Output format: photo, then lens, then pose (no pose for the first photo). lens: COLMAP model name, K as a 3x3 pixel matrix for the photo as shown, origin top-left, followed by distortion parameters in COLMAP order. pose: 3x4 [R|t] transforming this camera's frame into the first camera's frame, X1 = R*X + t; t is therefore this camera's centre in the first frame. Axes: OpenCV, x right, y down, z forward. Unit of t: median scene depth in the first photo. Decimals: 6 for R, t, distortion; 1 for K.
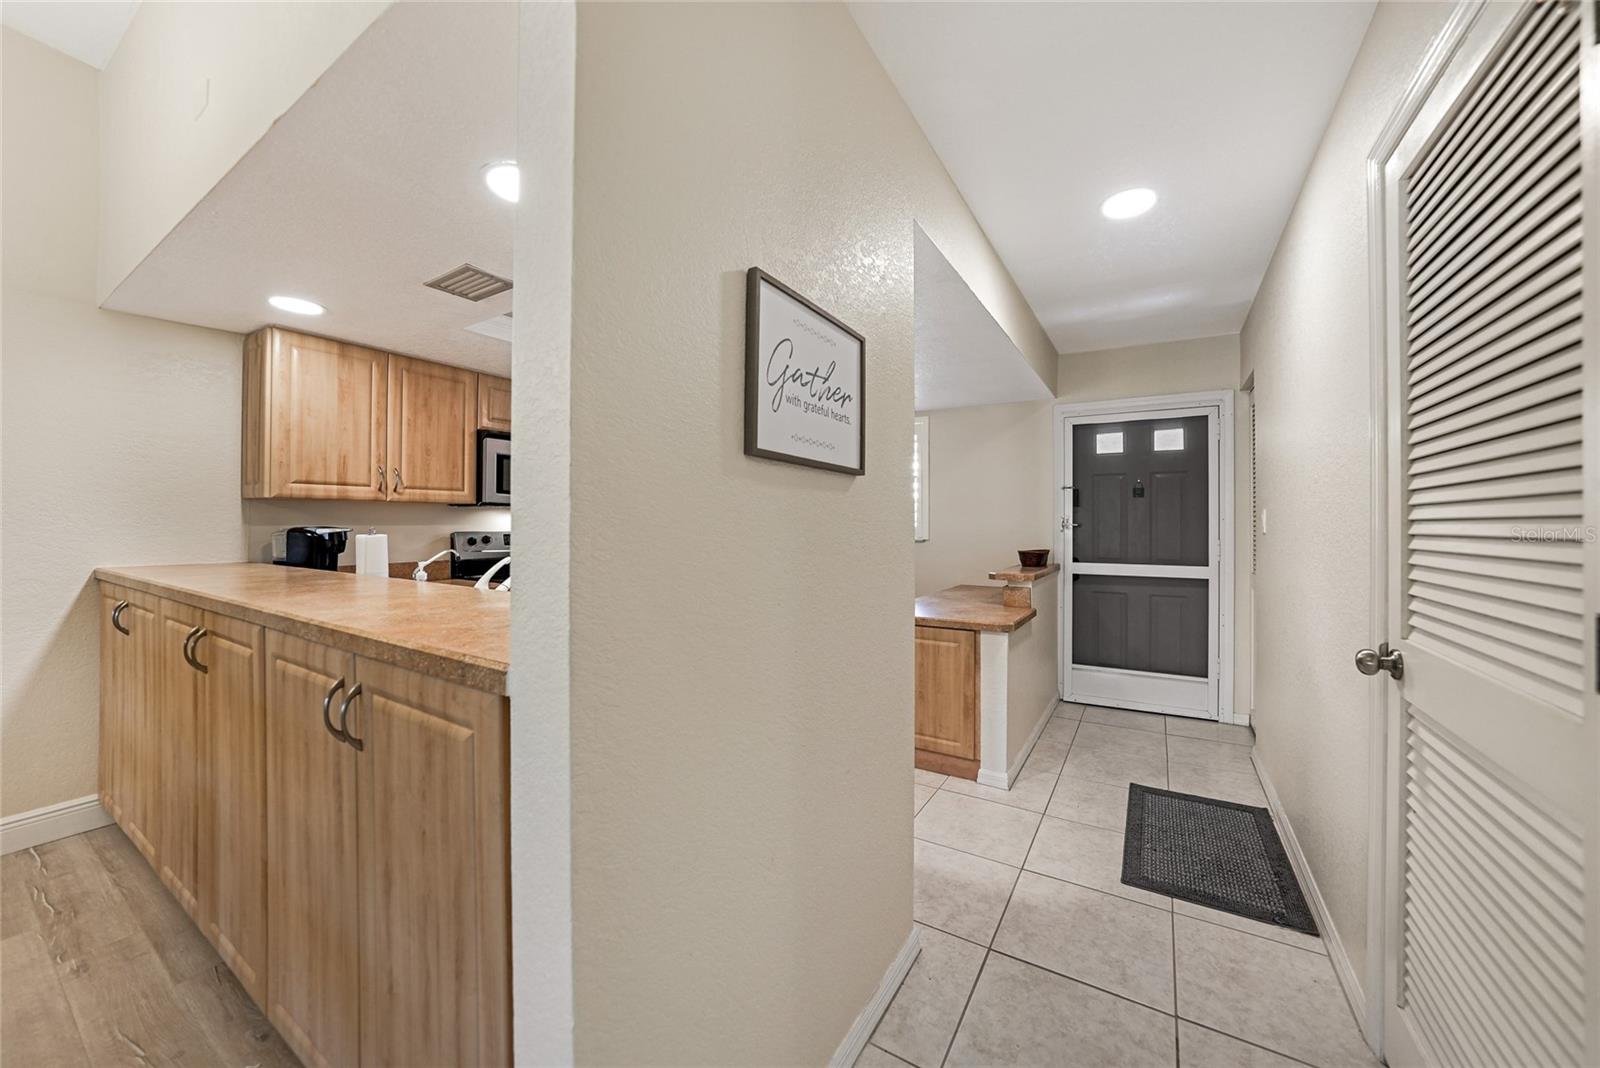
lens RADIAL K [[576.8, 0, 795.8], [0, 576.8, 522.2], [0, 0, 1]] dist [-0.005949, 0.000353]
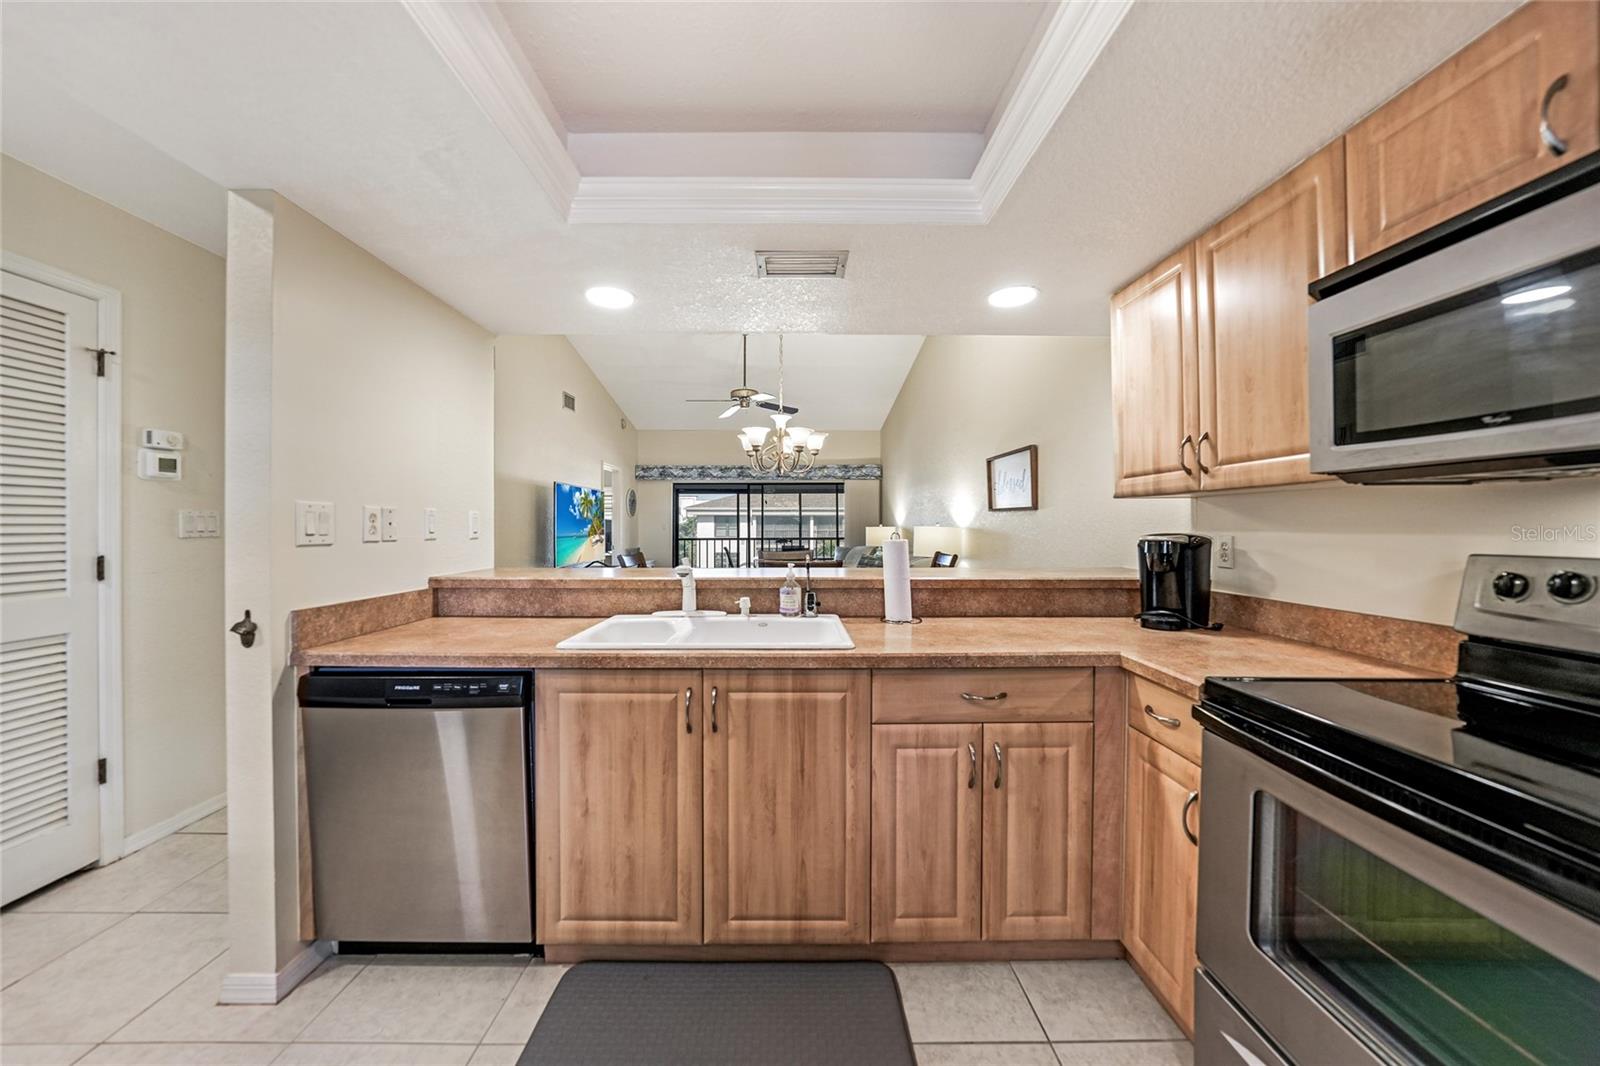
lens RADIAL K [[577.6, 0, 795.0], [0, 577.6, 523.4], [0, 0, 1]] dist [-0.030479, 0.007702]
pose [[-0.841753, -0.006315, -0.539826, -0.048194], [-0.003544, 0.999975, -0.006171, 0.001704], [0.539851, -0.003281, -0.841754, 1.224877]]
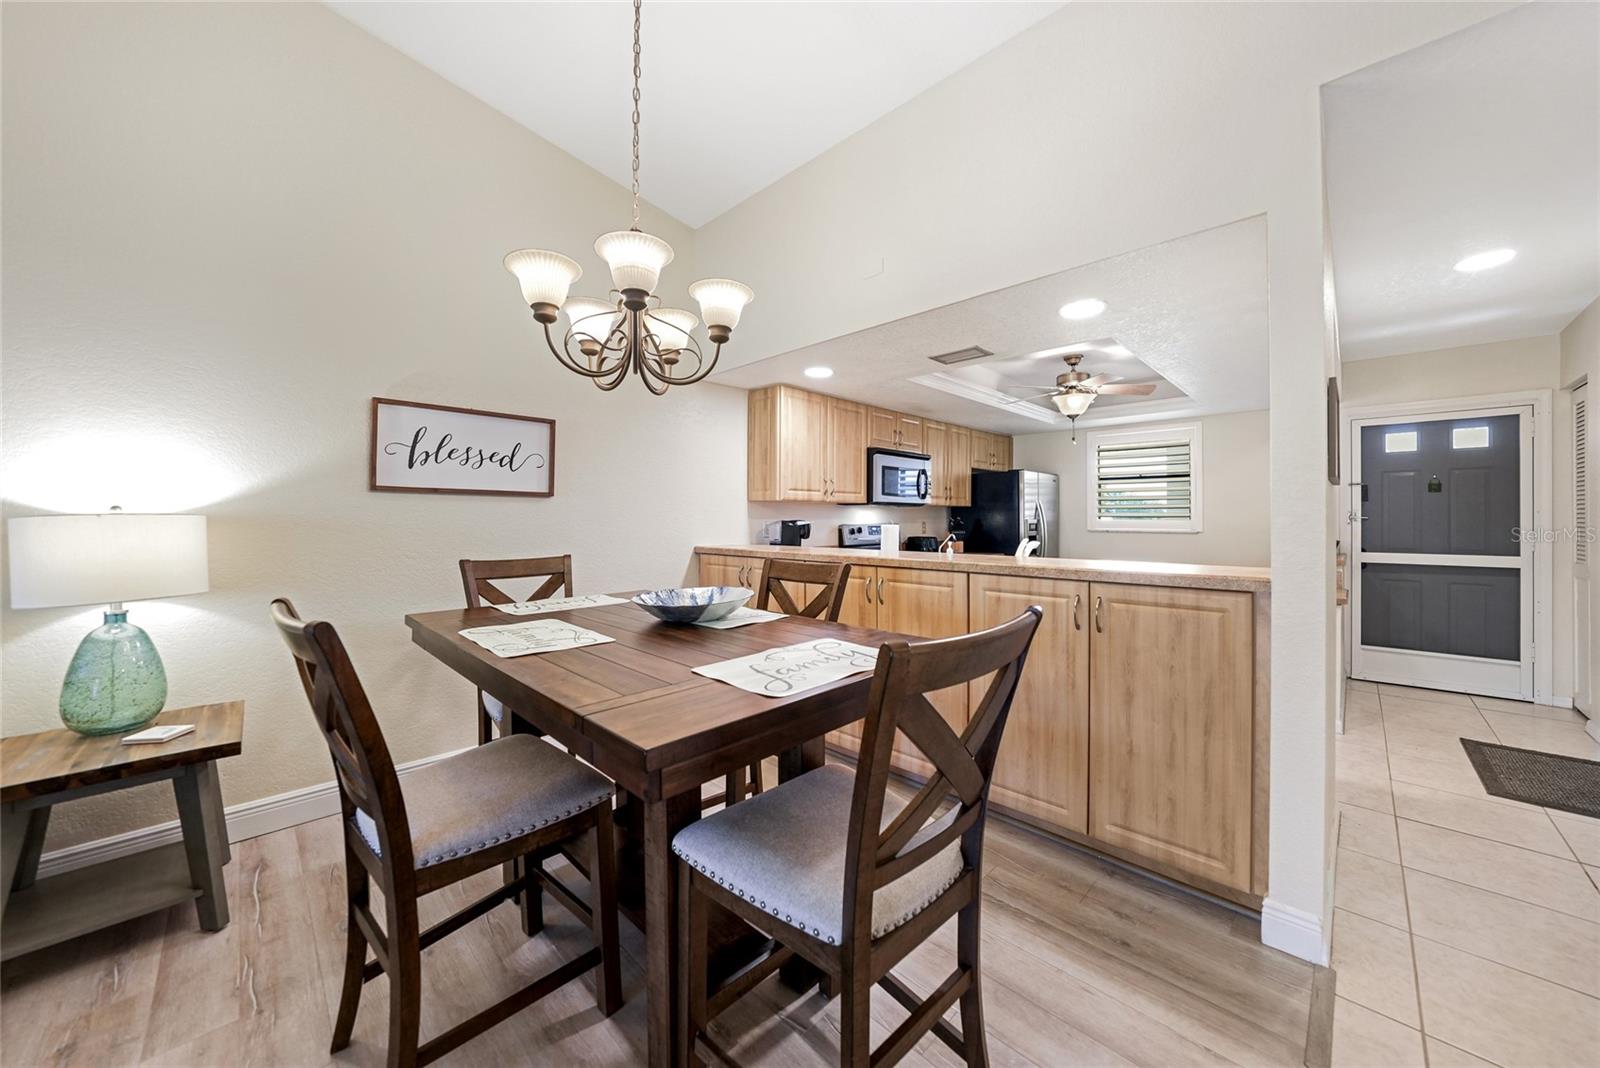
lens RADIAL K [[577.6, 0, 795.0], [0, 577.6, 524.4], [0, 0, 1]] dist [-0.030479, 0.007702]
pose [[0.976473, -0.000670, -0.215640, -0.467913], [0.002838, 0.999949, 0.009744, 0.004149], [0.215622, -0.010126, 0.976424, -0.381712]]
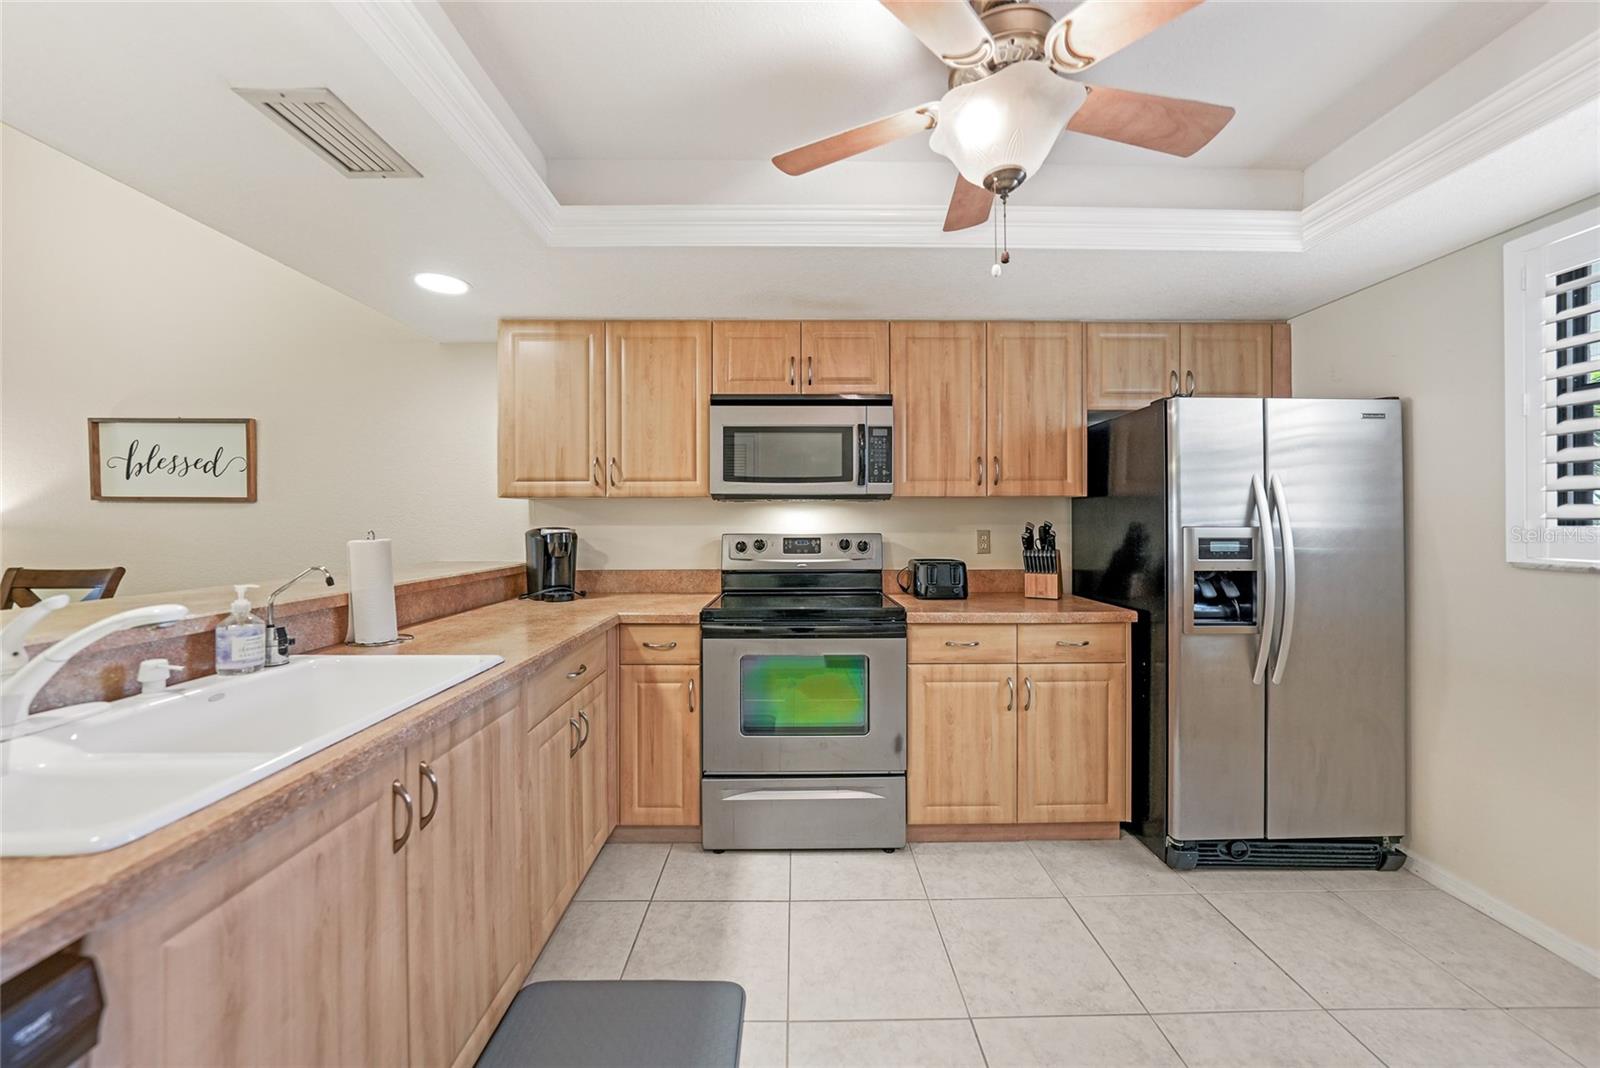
lens RADIAL K [[577.6, 0, 795.0], [0, 577.6, 524.4], [0, 0, 1]] dist [-0.030479, 0.007702]
pose [[0.543180, 0.000051, -0.839617, 0.145456], [0.004555, 0.999985, 0.003007, 0.002023], [0.839604, -0.005458, 0.543171, 0.748827]]
